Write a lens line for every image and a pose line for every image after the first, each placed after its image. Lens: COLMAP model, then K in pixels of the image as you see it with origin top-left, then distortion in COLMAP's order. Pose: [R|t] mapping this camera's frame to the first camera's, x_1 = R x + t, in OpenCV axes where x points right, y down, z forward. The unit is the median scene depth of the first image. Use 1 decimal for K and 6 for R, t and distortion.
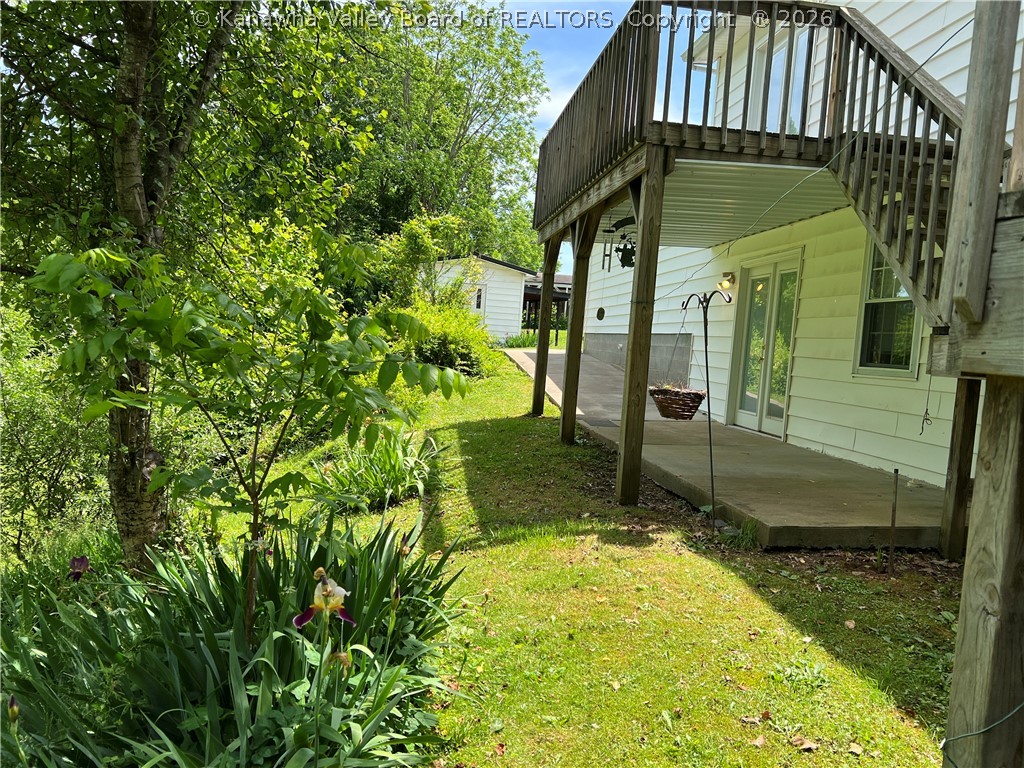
lens RADIAL K [[773.1, 0, 512.0], [0, 773.1, 384.0], [0, 0, 1]] dist [0.009681, 0.000890]
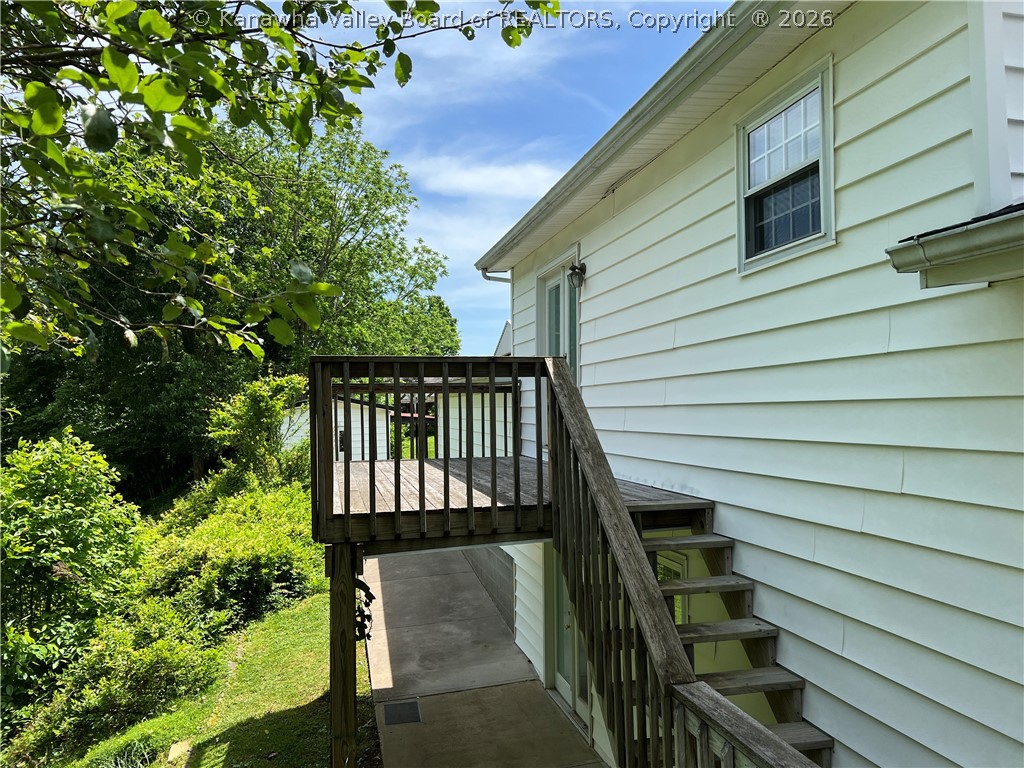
lens RADIAL K [[773.1, 0, 512.0], [0, 773.1, 384.0], [0, 0, 1]] dist [0.009681, 0.000890]
pose [[0.990289, -0.080980, 0.113004, 0.281835], [0.090372, 0.992640, -0.080616, -0.383438], [-0.105644, 0.090045, 0.990319, 0.152068]]
